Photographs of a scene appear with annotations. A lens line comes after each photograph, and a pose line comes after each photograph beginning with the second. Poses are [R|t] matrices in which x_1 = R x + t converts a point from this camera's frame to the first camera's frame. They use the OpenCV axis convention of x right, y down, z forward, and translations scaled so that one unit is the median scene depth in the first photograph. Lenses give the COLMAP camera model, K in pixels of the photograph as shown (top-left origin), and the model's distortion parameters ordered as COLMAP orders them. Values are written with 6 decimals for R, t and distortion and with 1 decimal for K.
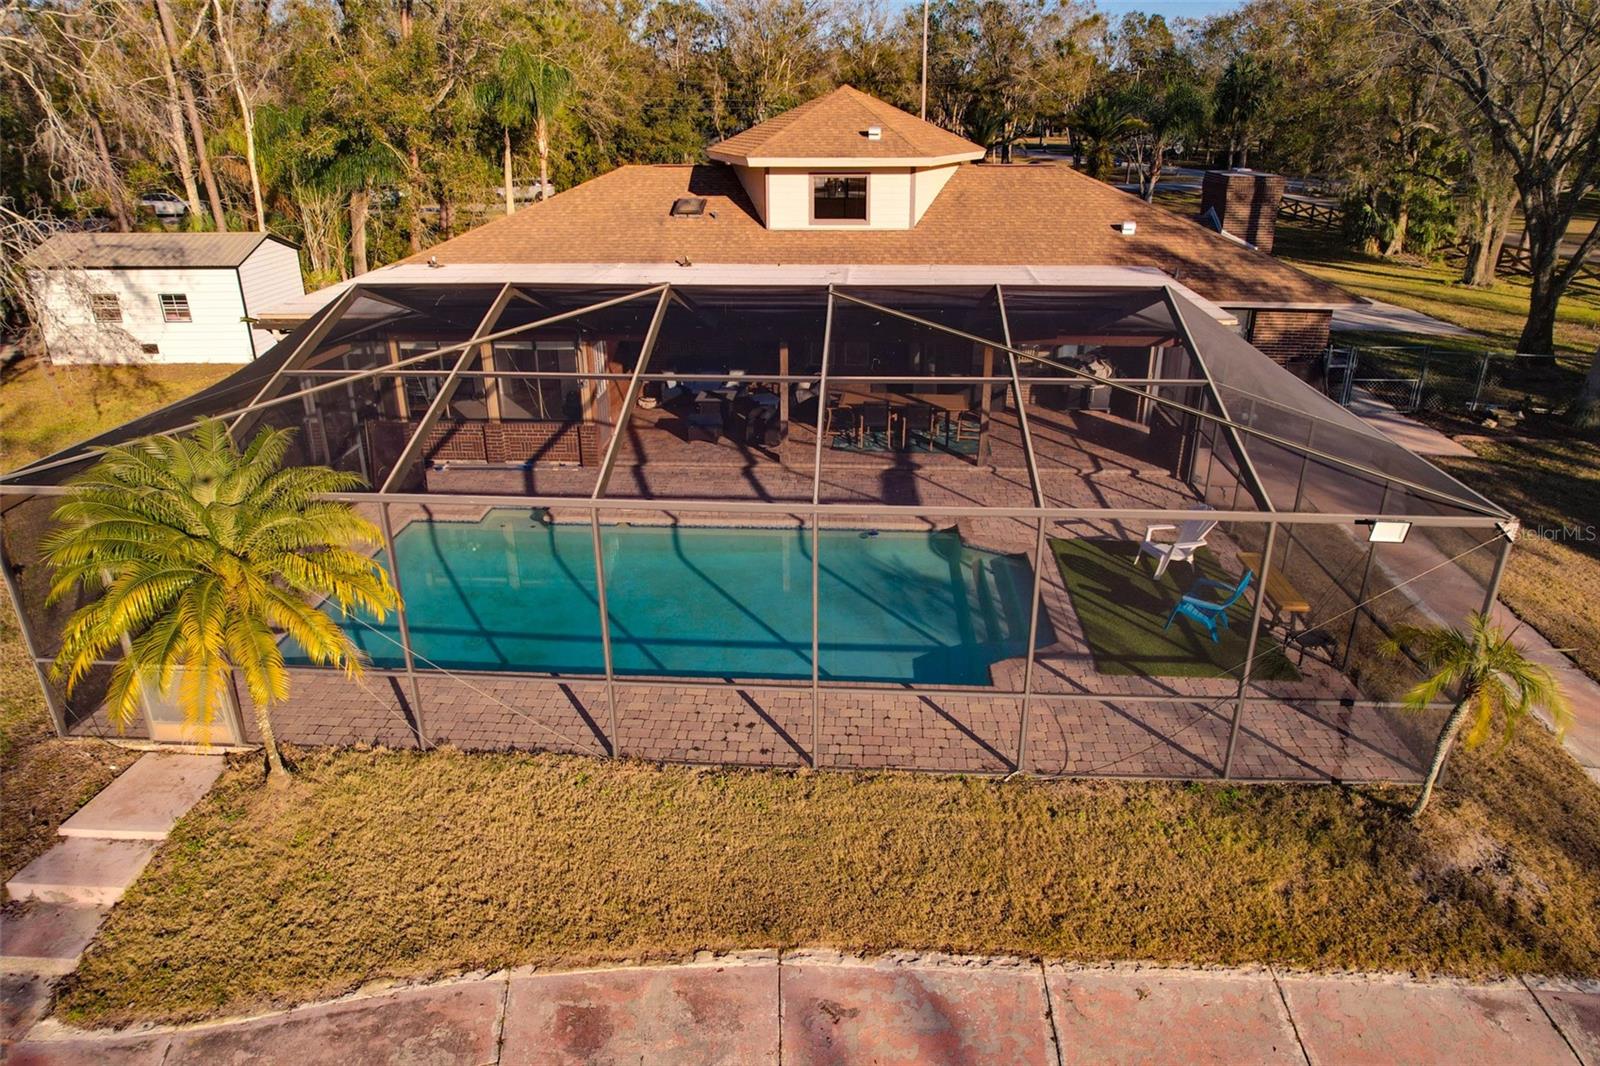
lens RADIAL K [[1017.8, 0, 797.8], [0, 1017.8, 534.9], [0, 0, 1]] dist [-0.072034, 0.063258]
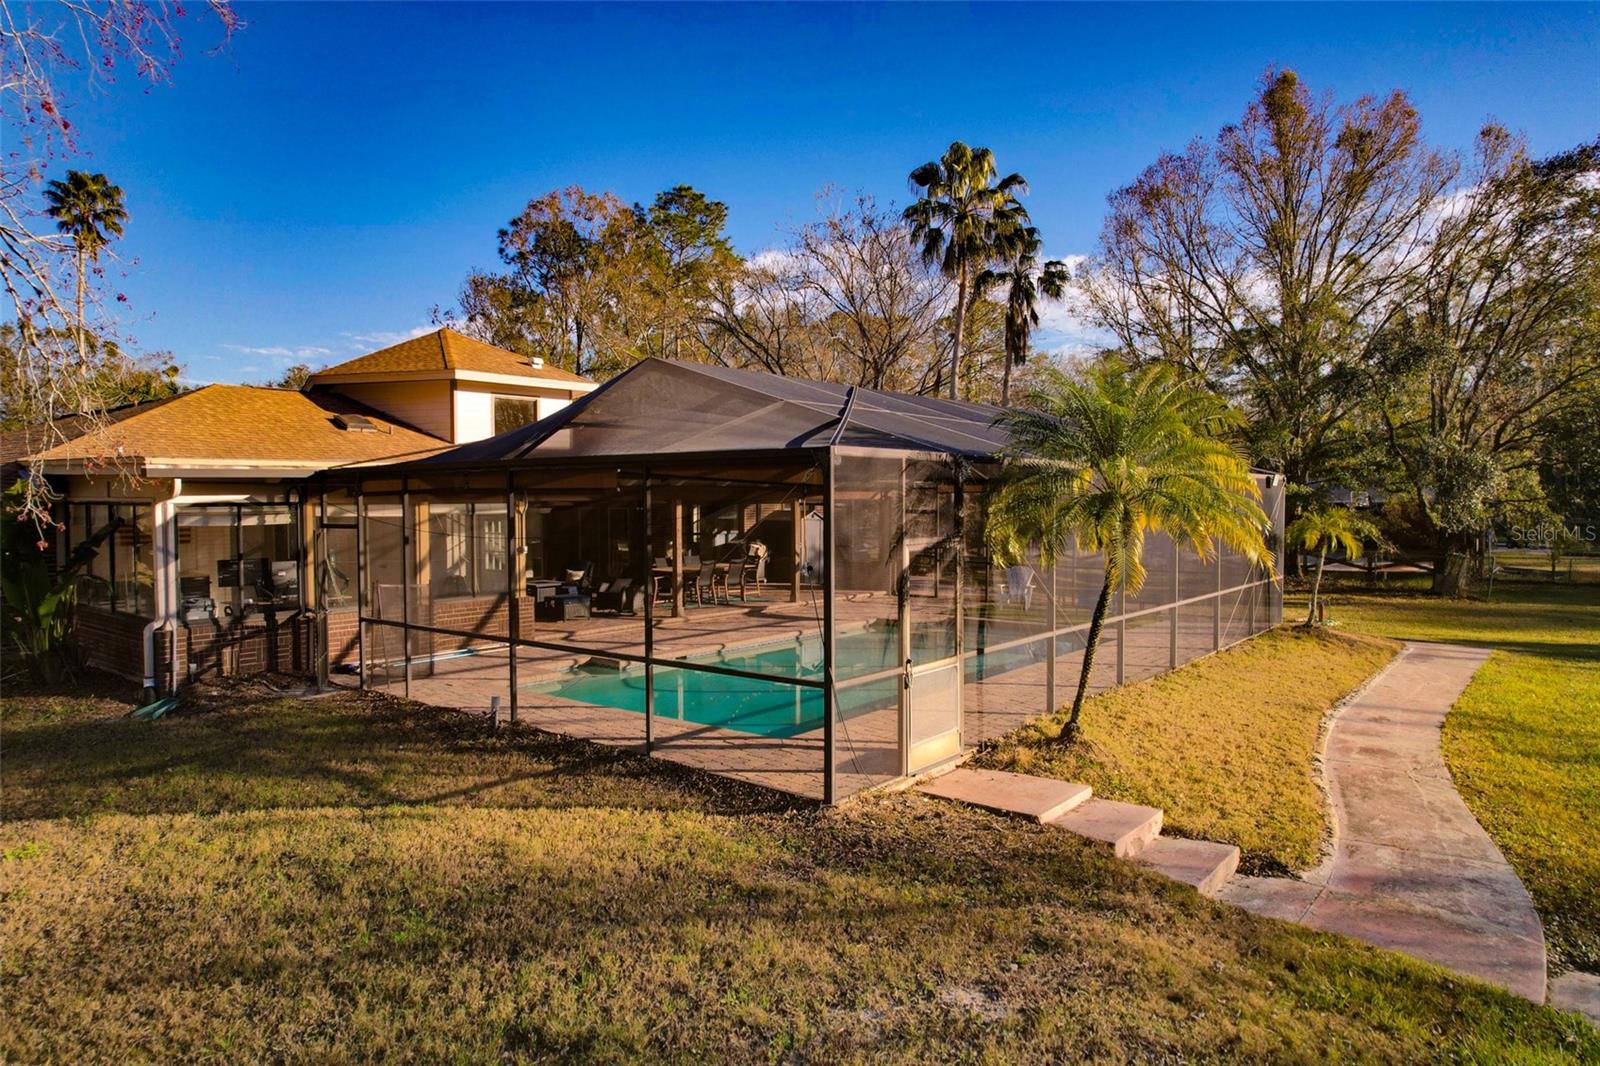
lens RADIAL K [[1024.6, 0, 797.5], [0, 1024.6, 531.2], [0, 0, 1]] dist [-0.079466, 0.070599]
pose [[0.571425, -0.022900, 0.820335, -0.668319], [0.317018, 0.928174, -0.194916, 0.074430], [-0.756950, 0.371441, 0.537642, 0.259671]]
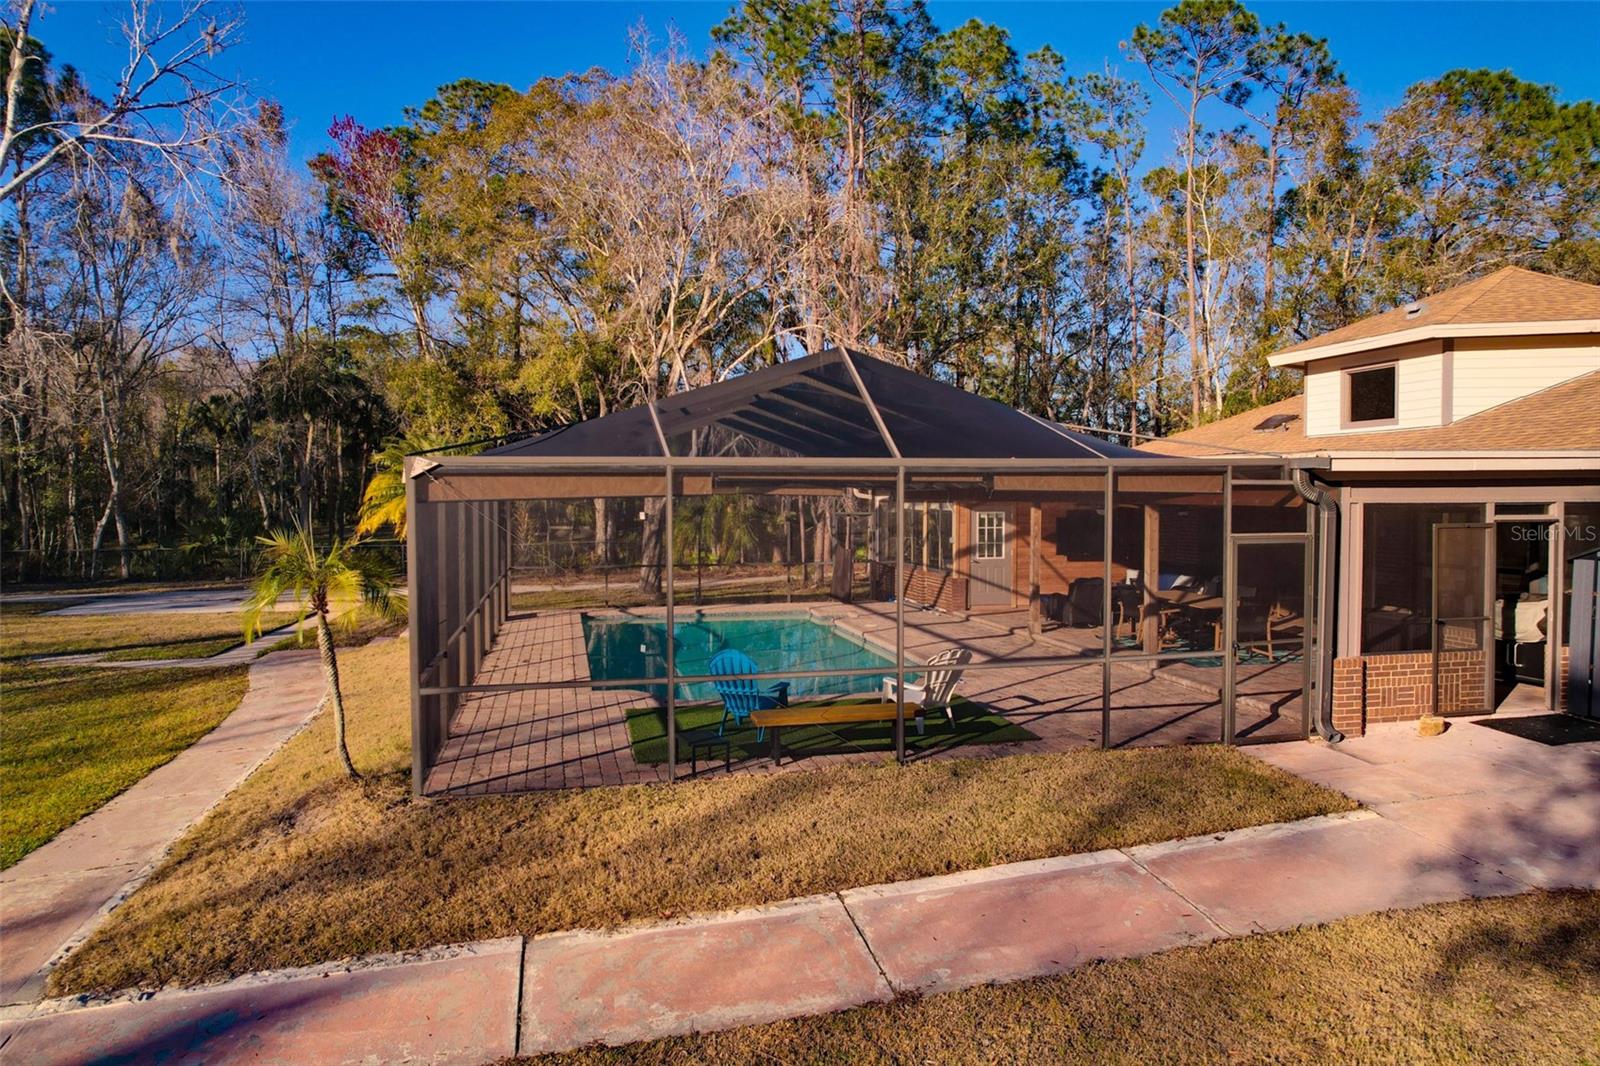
lens RADIAL K [[1022.5, 0, 804.6], [0, 1022.5, 524.6], [0, 0, 1]] dist [-0.077647, 0.063825]
pose [[0.292450, 0.033664, -0.955688, 0.679395], [-0.370502, 0.925312, -0.080783, -0.009764], [0.881590, 0.377709, 0.283080, 0.427317]]
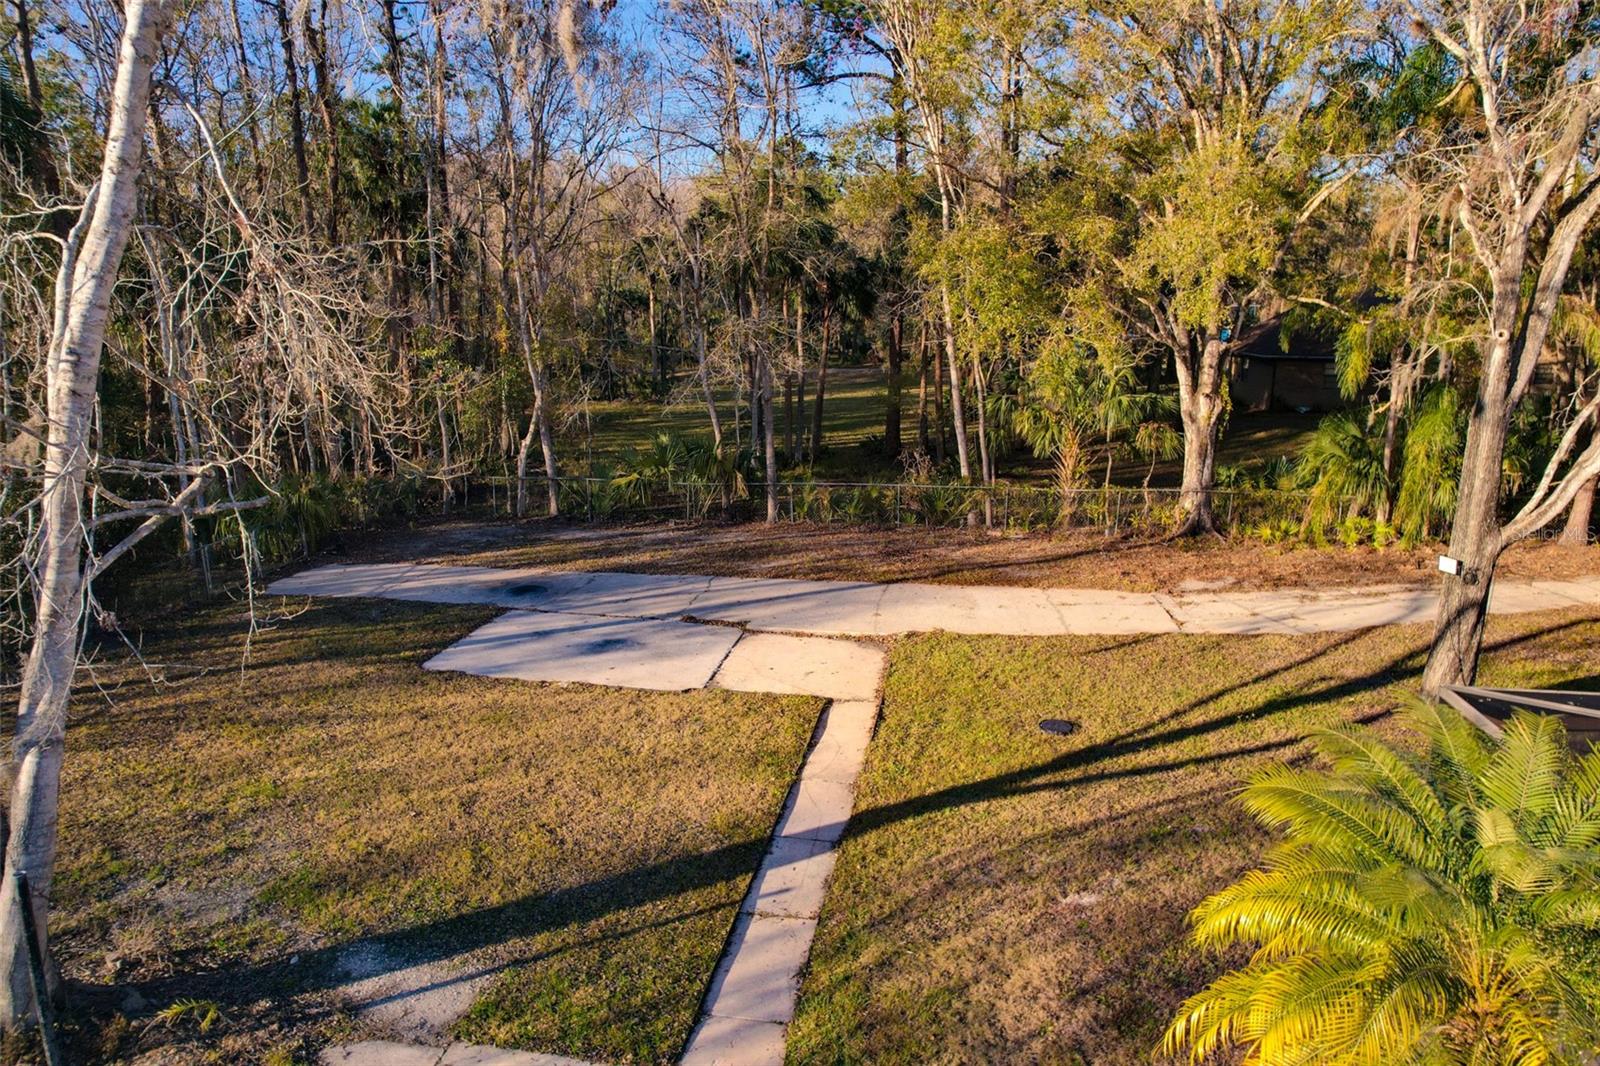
lens RADIAL K [[1024.6, 0, 797.5], [0, 1024.6, 531.2], [0, 0, 1]] dist [-0.079466, 0.070599]
pose [[-0.088327, 0.223893, -0.970603, -0.022232], [-0.377942, 0.894015, 0.240620, -0.067181], [0.921606, 0.388085, 0.005653, 0.212580]]
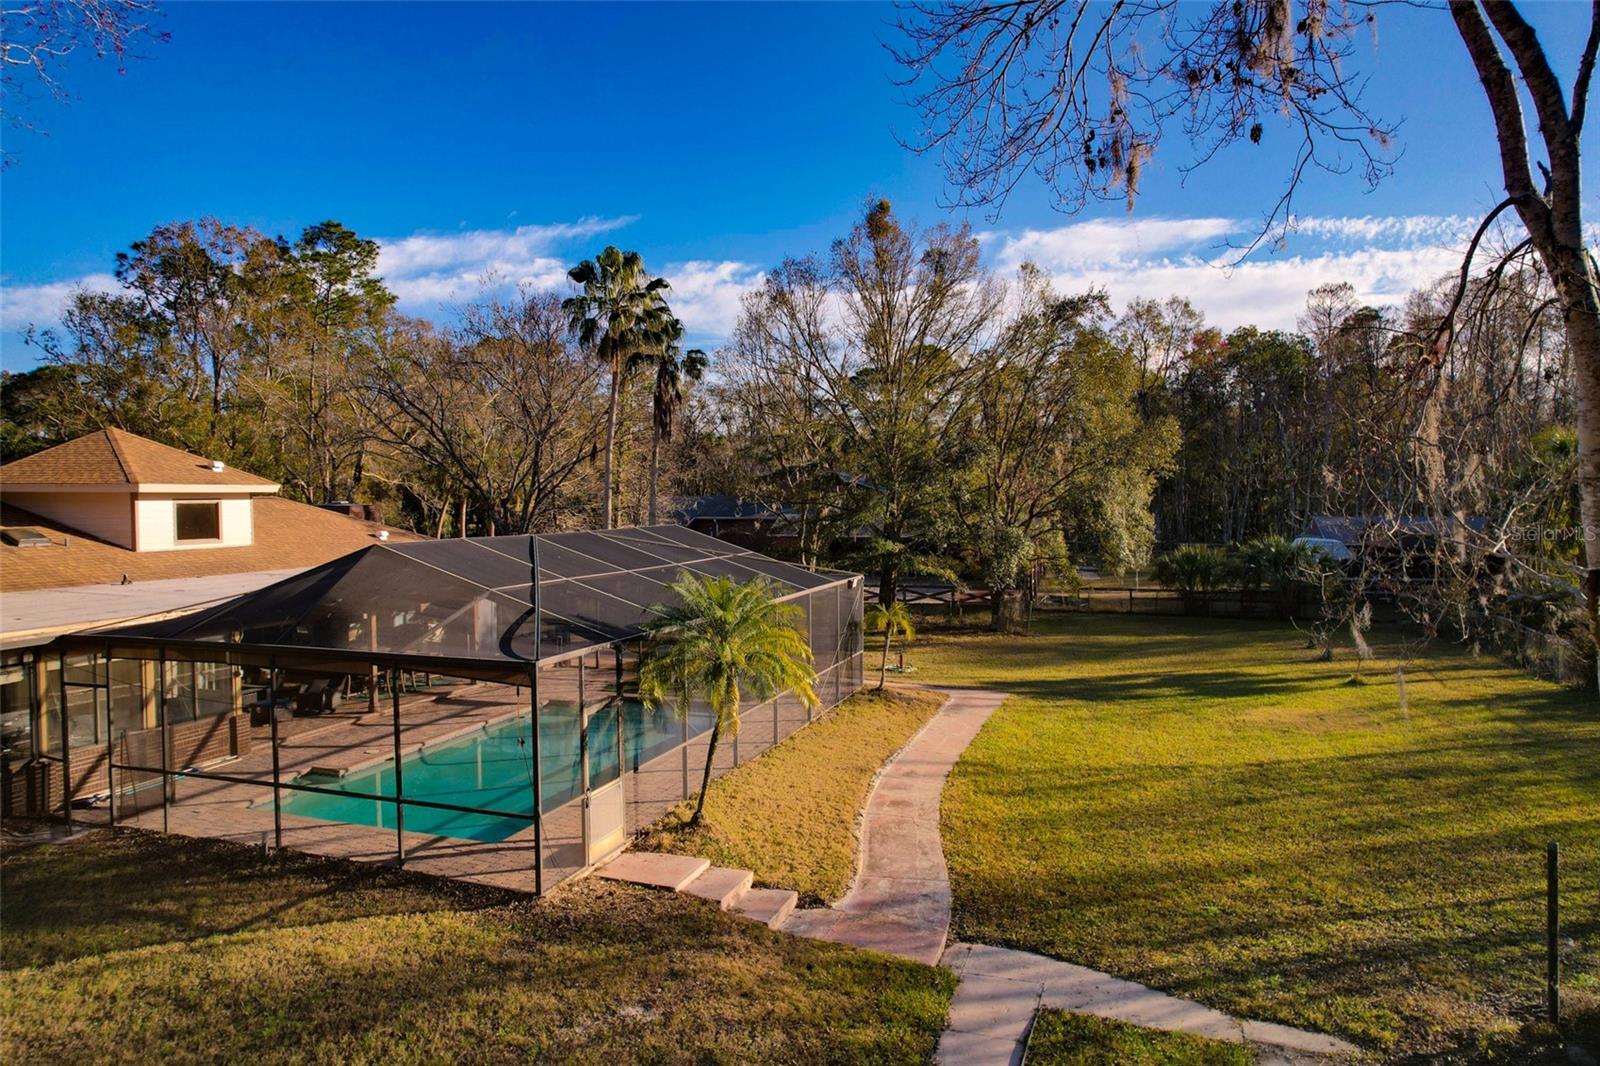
lens RADIAL K [[1024.6, 0, 797.5], [0, 1024.6, 531.2], [0, 0, 1]] dist [-0.079466, 0.070599]
pose [[0.267692, -0.028607, 0.963080, -0.854341], [0.376013, 0.923402, -0.077086, 0.009139], [-0.887105, 0.382766, 0.257944, 0.139399]]
